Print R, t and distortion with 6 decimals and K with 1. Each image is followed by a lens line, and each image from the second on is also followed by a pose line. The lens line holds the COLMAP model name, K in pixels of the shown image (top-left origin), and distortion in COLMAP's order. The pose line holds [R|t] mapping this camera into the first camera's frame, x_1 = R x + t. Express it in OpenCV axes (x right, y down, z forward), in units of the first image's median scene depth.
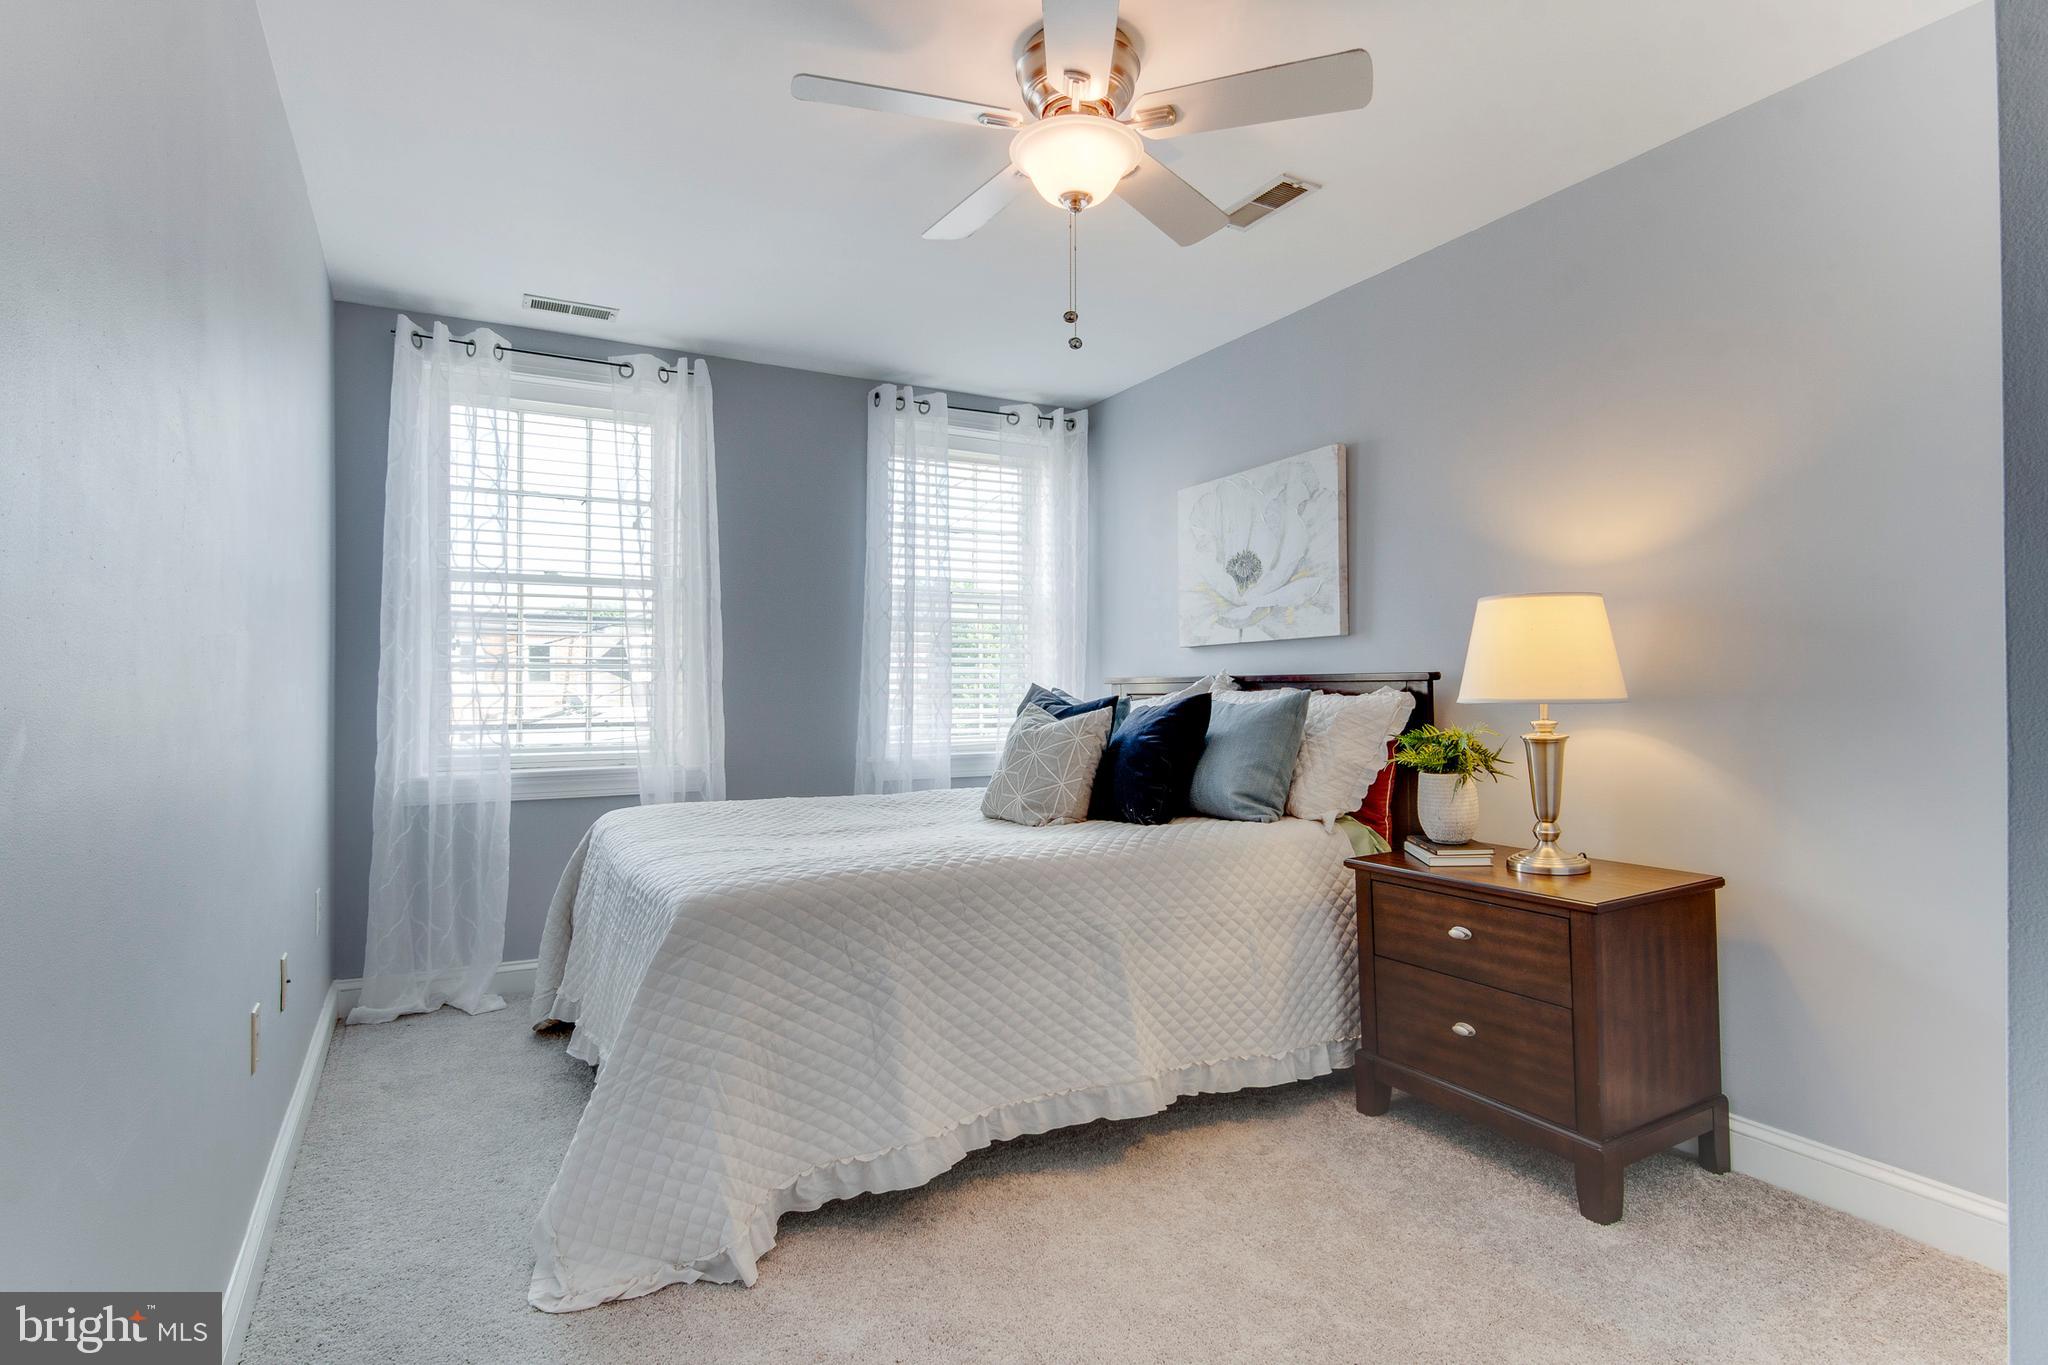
lens RADIAL K [[1005.3, 0, 1021.2], [0, 1005.3, 681.7], [0, 0, 1]] dist [0.003913, -0.010562]
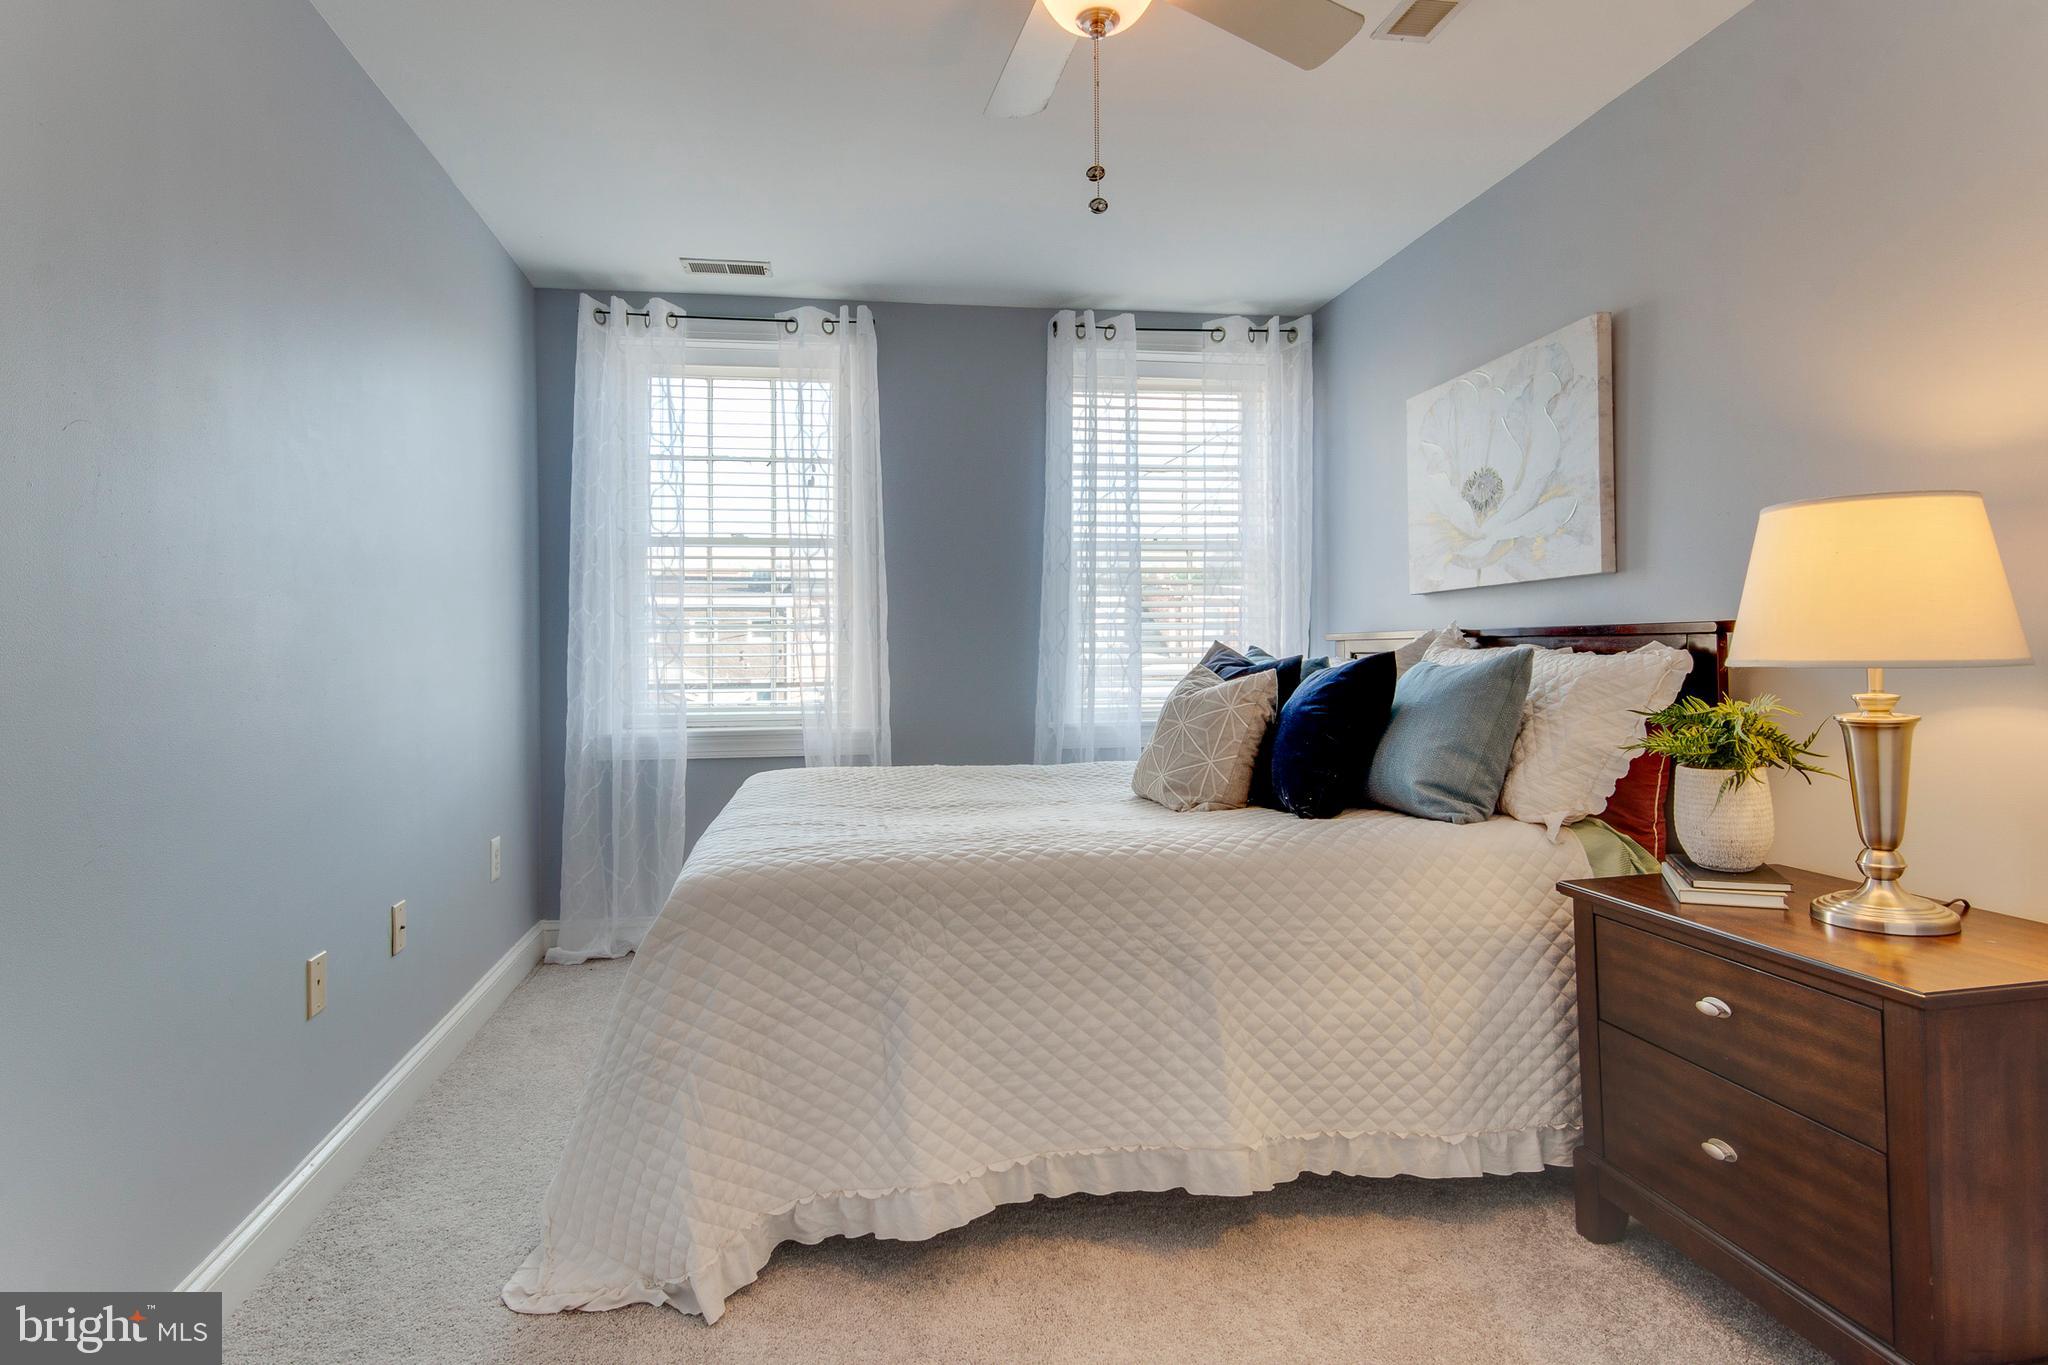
lens RADIAL K [[1024.6, 0, 1001.7], [0, 1024.6, 651.4], [0, 0, 1]] dist [0.005961, -0.010216]
pose [[0.939497, -0.003300, -0.342540, 0.214800], [0.007226, 0.999922, 0.010184, 0.000812], [0.342480, -0.012043, 0.939448, 0.186605]]
